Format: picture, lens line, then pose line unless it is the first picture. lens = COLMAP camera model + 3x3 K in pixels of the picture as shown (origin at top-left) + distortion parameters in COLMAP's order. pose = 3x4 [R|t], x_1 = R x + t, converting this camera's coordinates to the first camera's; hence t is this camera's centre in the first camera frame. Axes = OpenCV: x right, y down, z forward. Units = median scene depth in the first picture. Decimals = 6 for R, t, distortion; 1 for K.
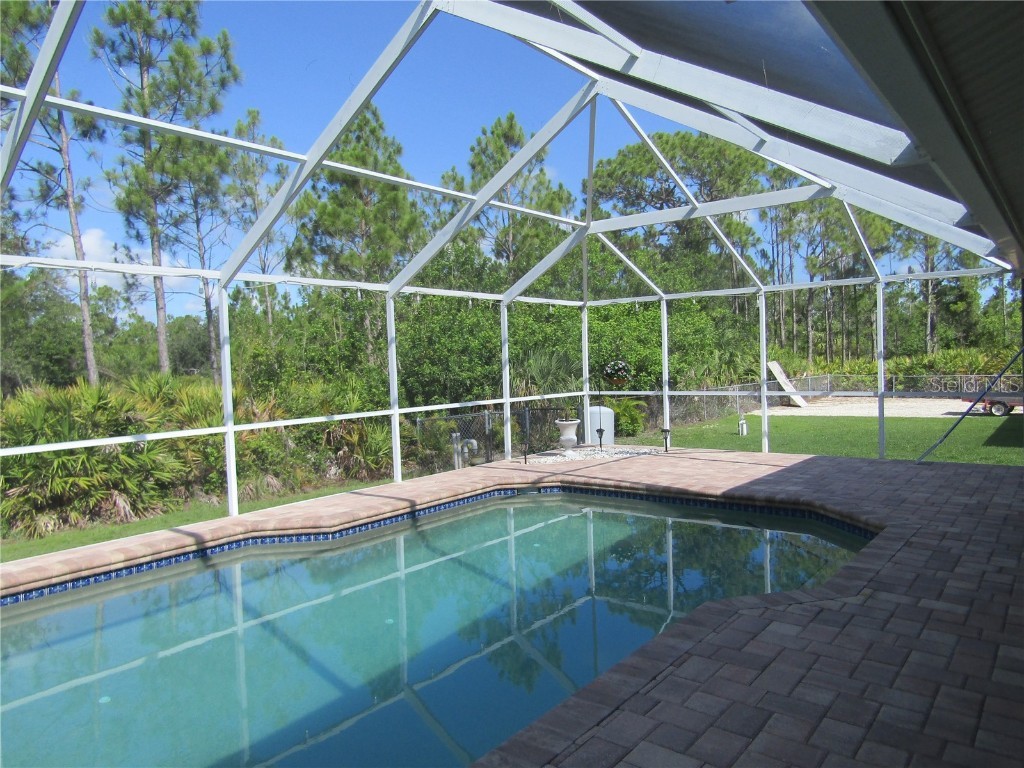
lens RADIAL K [[736.2, 0, 512.0], [0, 736.2, 384.0], [0, 0, 1]] dist [-0.003257, -0.001158]
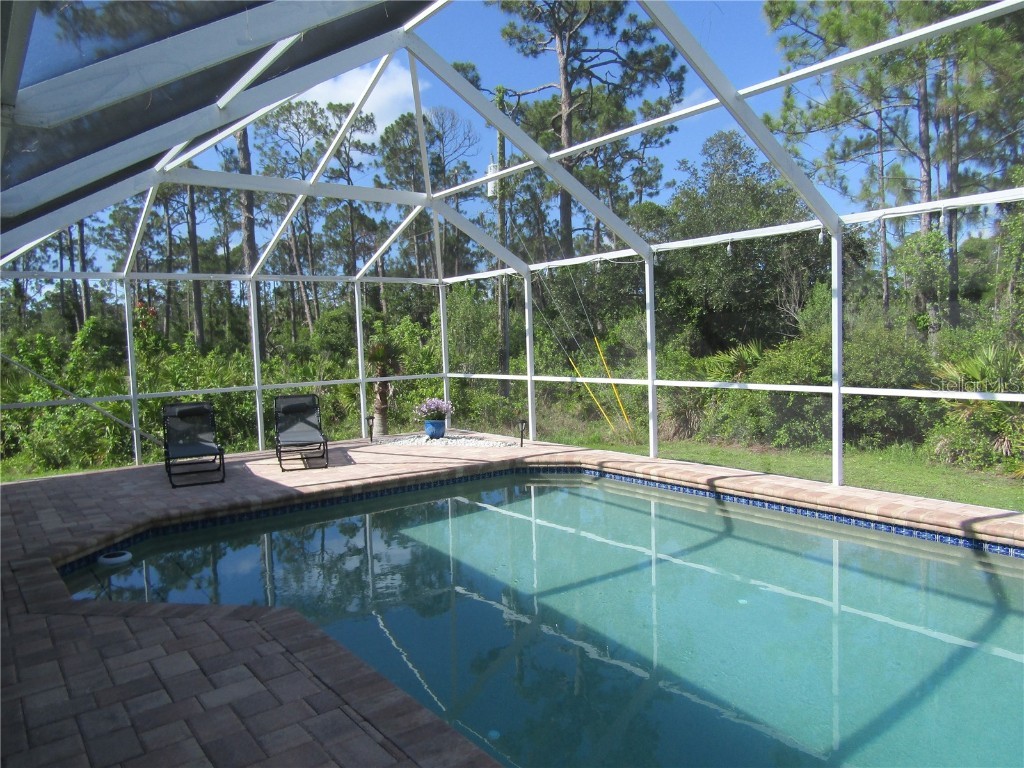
lens RADIAL K [[742.6, 0, 512.0], [0, 742.6, 384.0], [0, 0, 1]] dist [-0.028551, -0.000417]
pose [[-0.273863, 0.102136, -0.956330, 0.595511], [0.009064, 0.994575, 0.103625, -0.043707], [0.961726, 0.019711, -0.273303, 0.902478]]
